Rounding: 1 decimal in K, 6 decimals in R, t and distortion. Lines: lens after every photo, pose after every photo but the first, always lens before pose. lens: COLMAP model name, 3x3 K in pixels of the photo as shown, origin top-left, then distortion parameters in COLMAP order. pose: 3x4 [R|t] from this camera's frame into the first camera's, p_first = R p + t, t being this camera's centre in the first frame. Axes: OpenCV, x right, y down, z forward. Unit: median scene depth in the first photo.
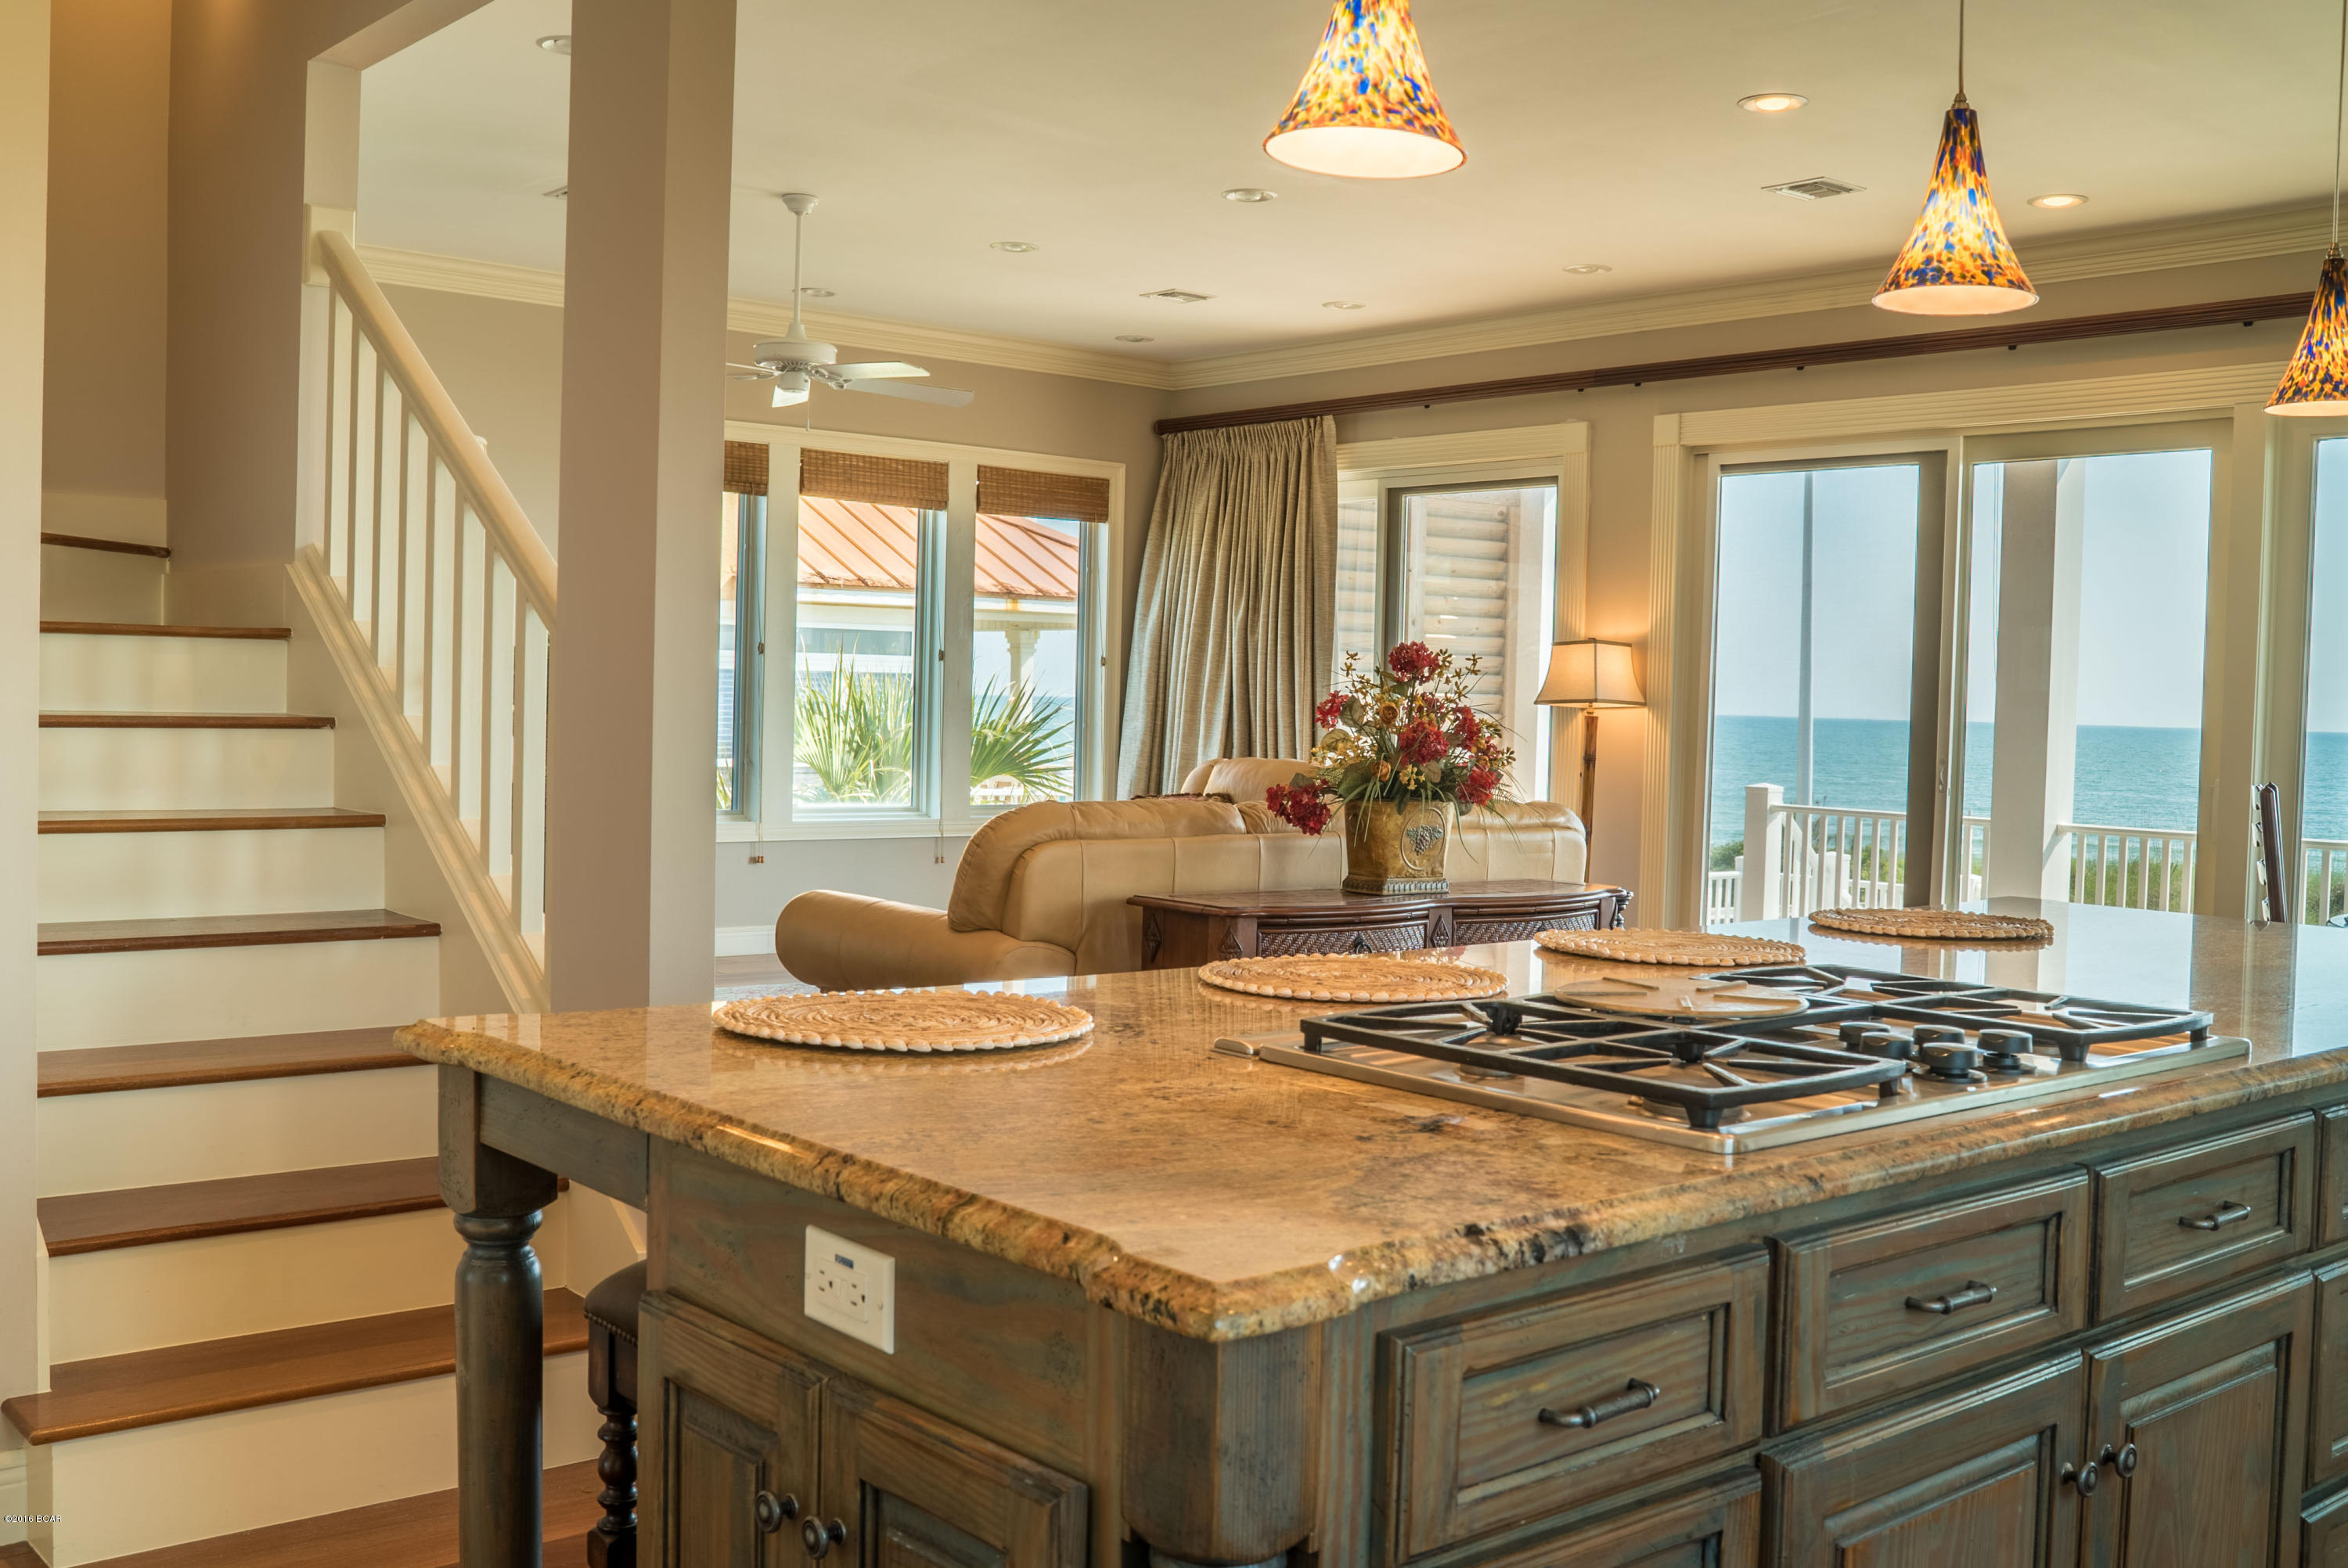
lens RADIAL K [[2248.7, 0, 1174.0], [0, 2248.7, 784.0], [0, 0, 1]] dist [-0.072549, 0.006023]
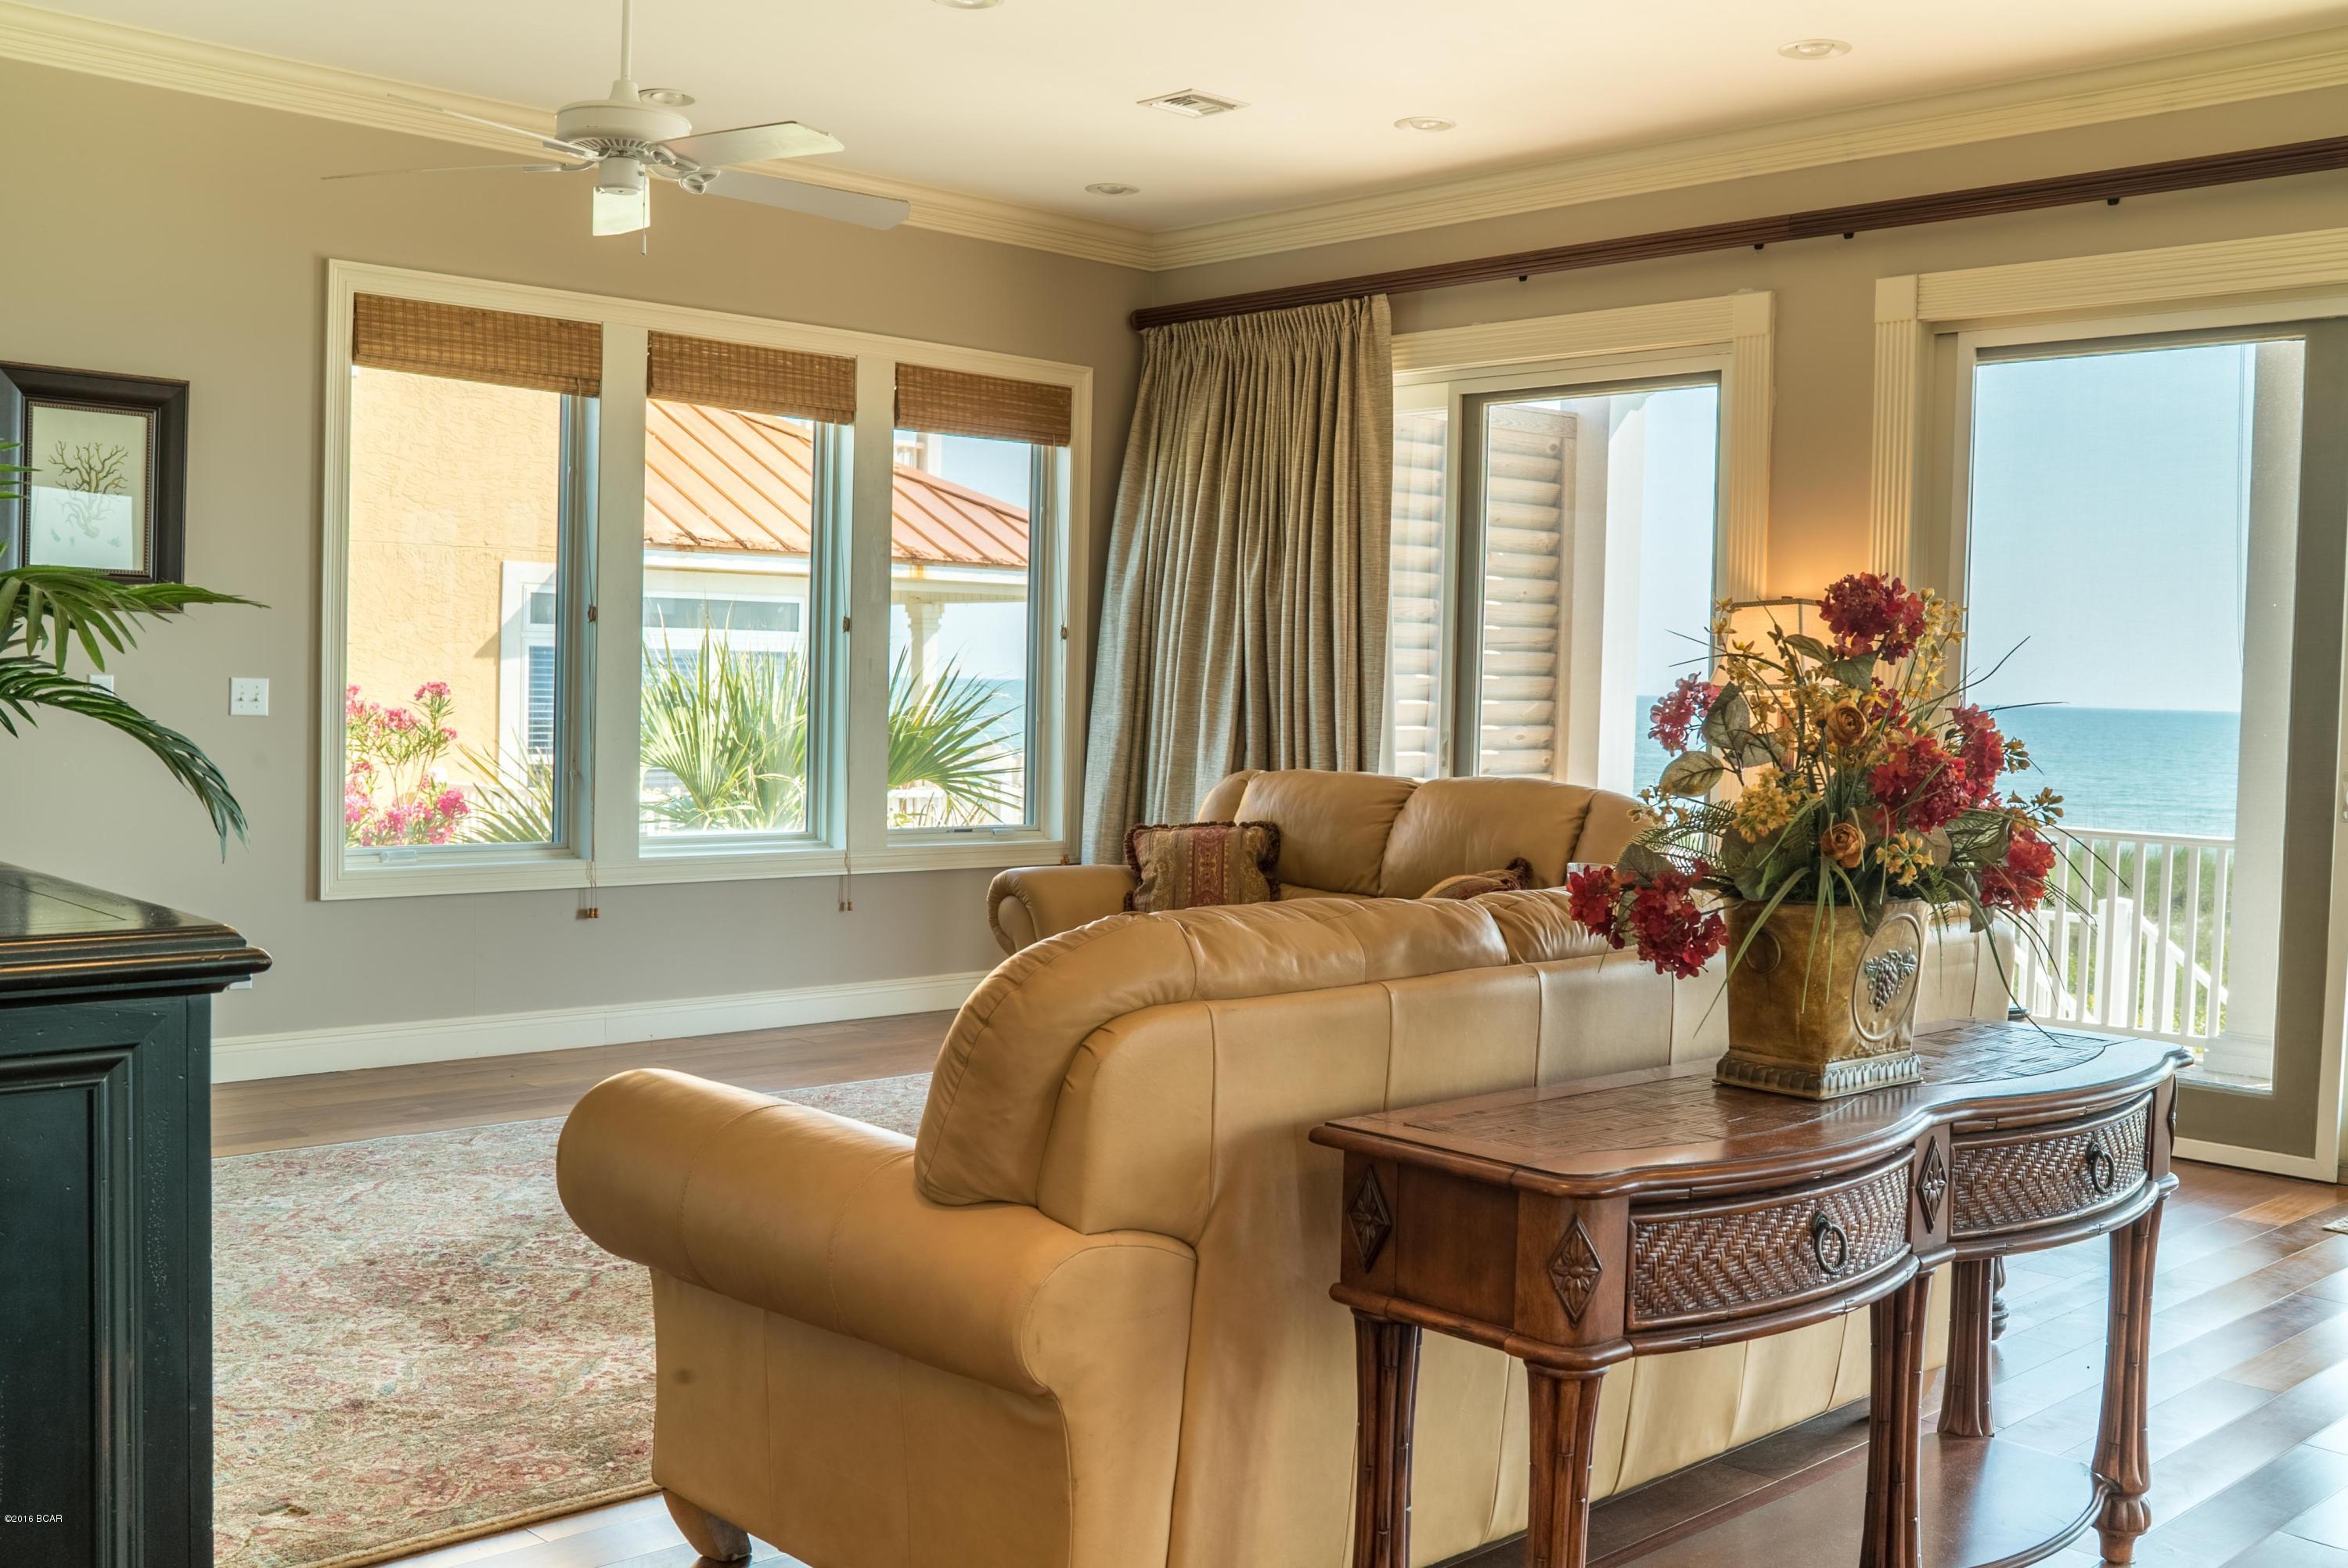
lens RADIAL K [[2307.4, 0, 1174.0], [0, 2307.4, 784.0], [0, 0, 1]] dist [-0.058100, -0.002190]
pose [[0.998895, -0.003555, 0.046855, -0.033270], [0.003220, 0.999969, 0.007202, -0.010780], [-0.046879, -0.007044, 0.998876, 0.252700]]
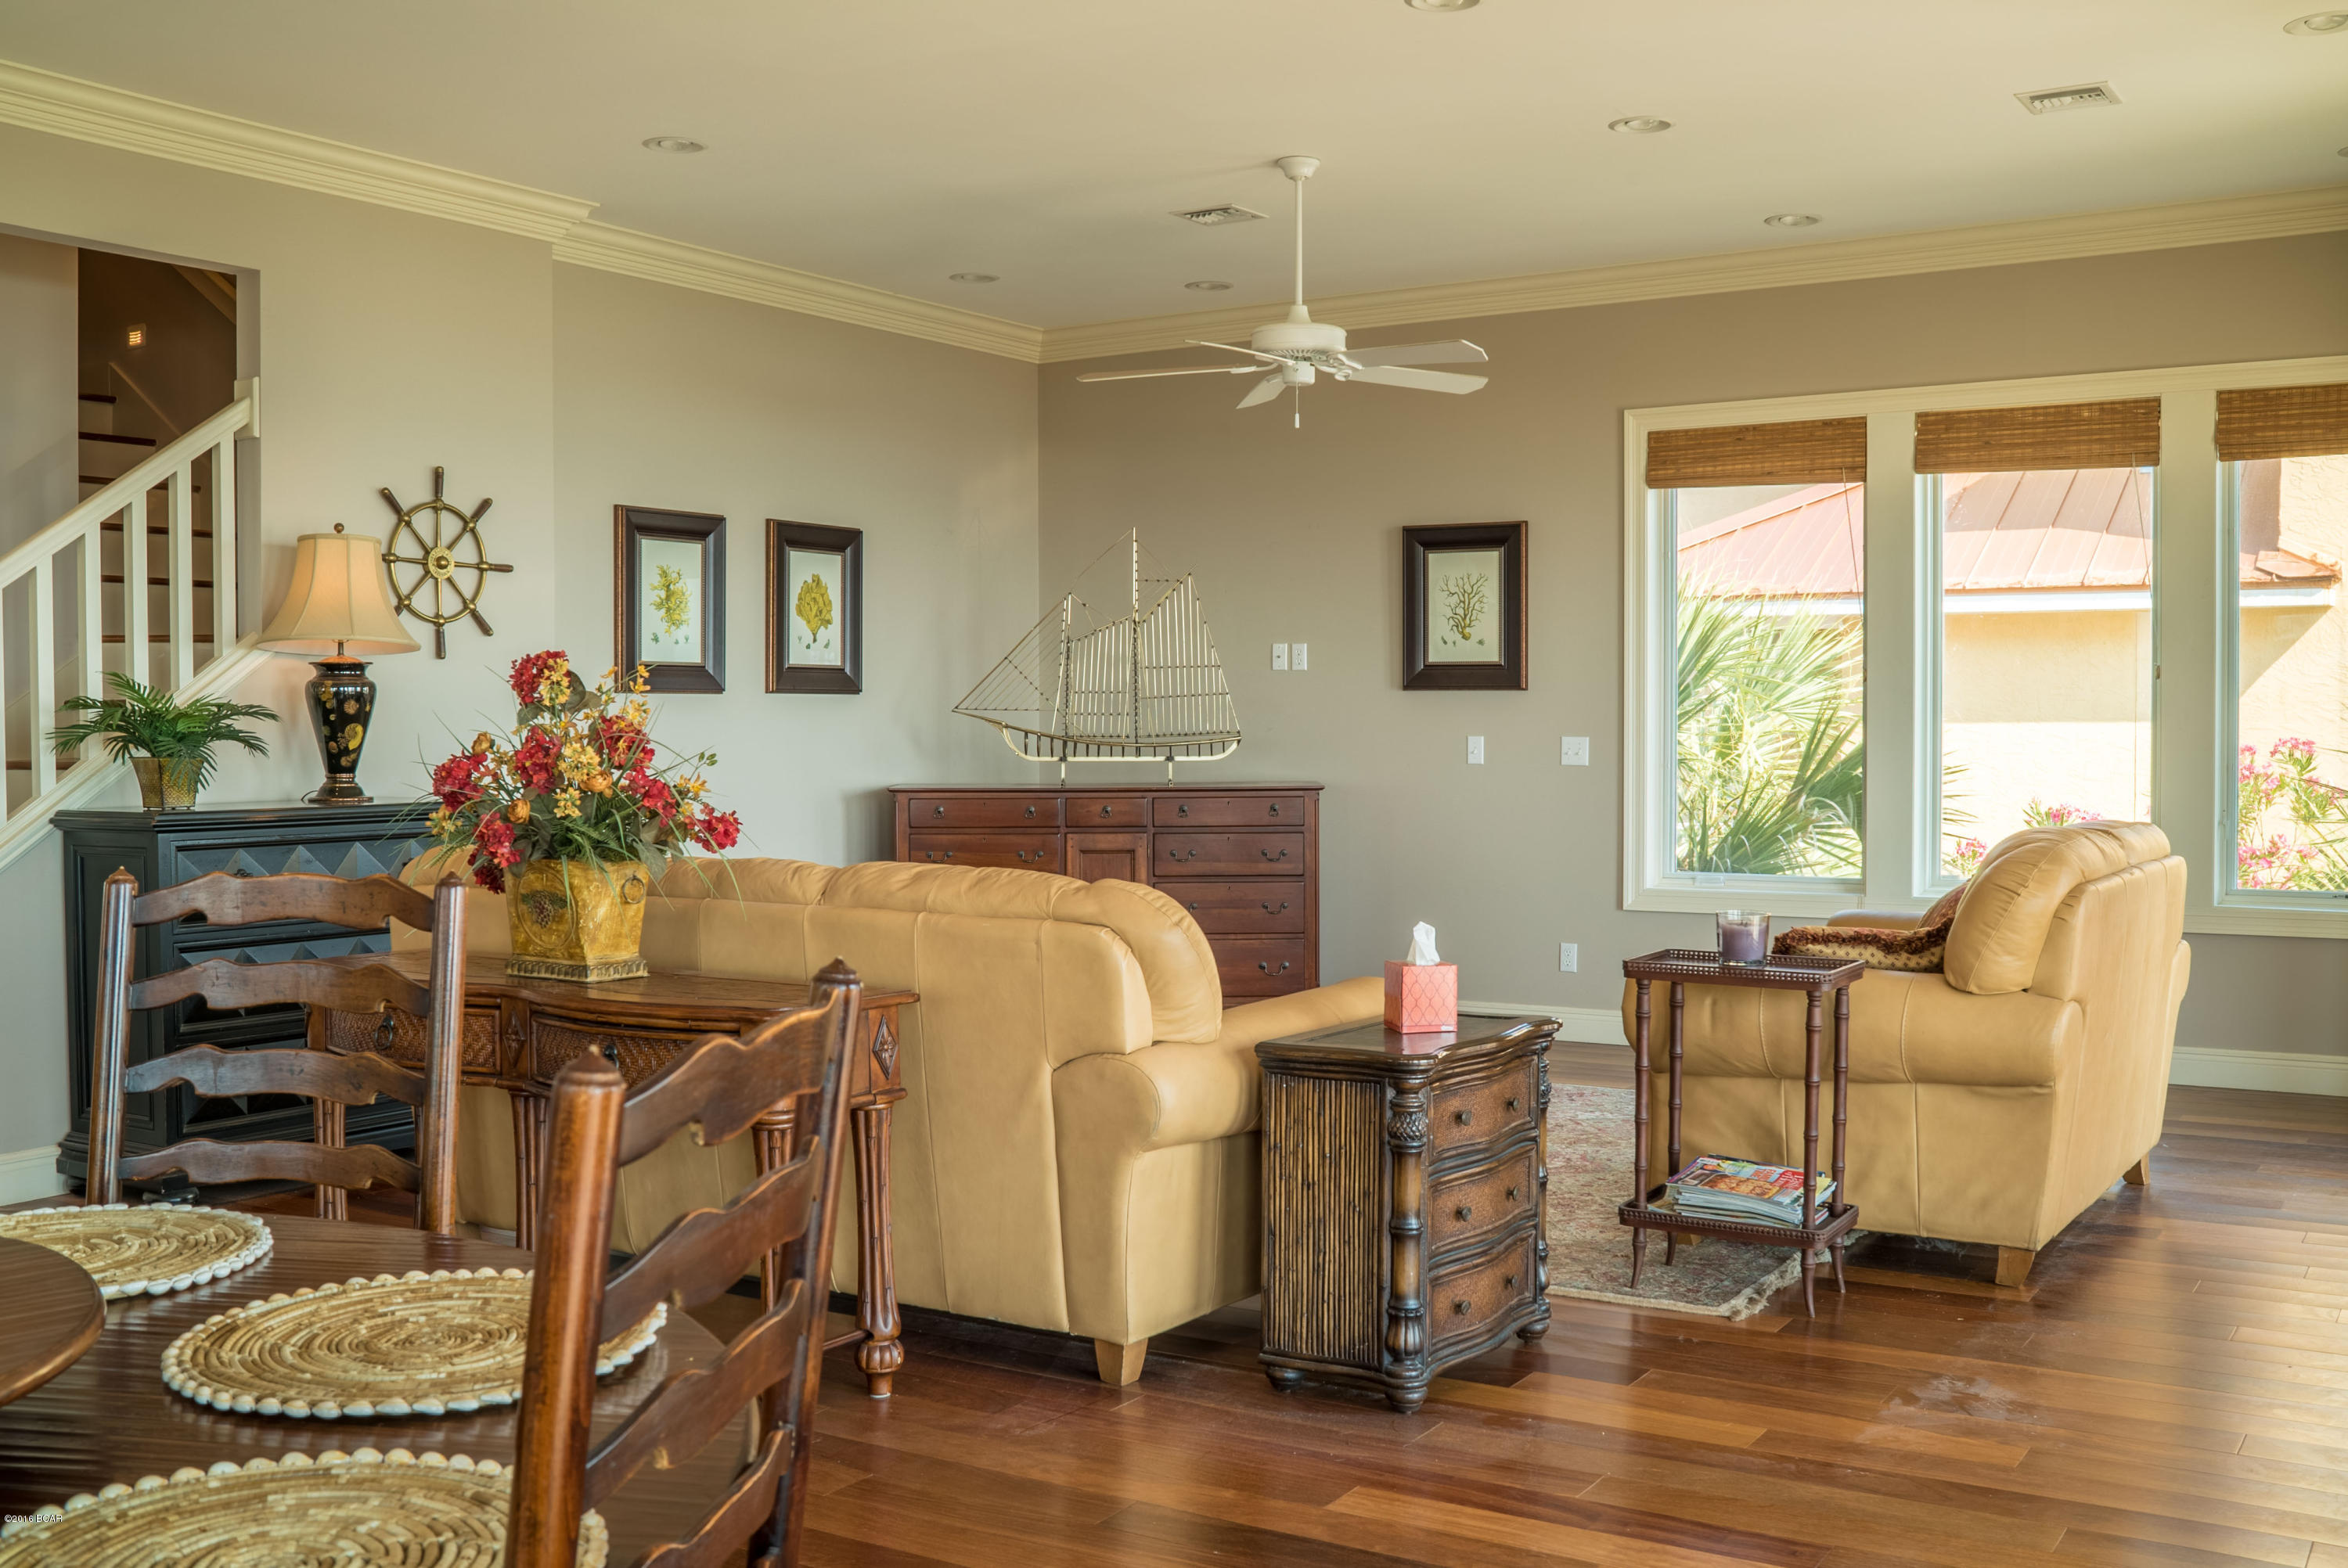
lens RADIAL K [[2248.7, 0, 1174.0], [0, 2248.7, 784.0], [0, 0, 1]] dist [-0.072549, 0.006023]
pose [[0.282053, 0.002892, -0.959395, 0.474654], [-0.026837, 0.999628, -0.004877, -0.011177], [0.959024, 0.027123, 0.282025, 0.516680]]
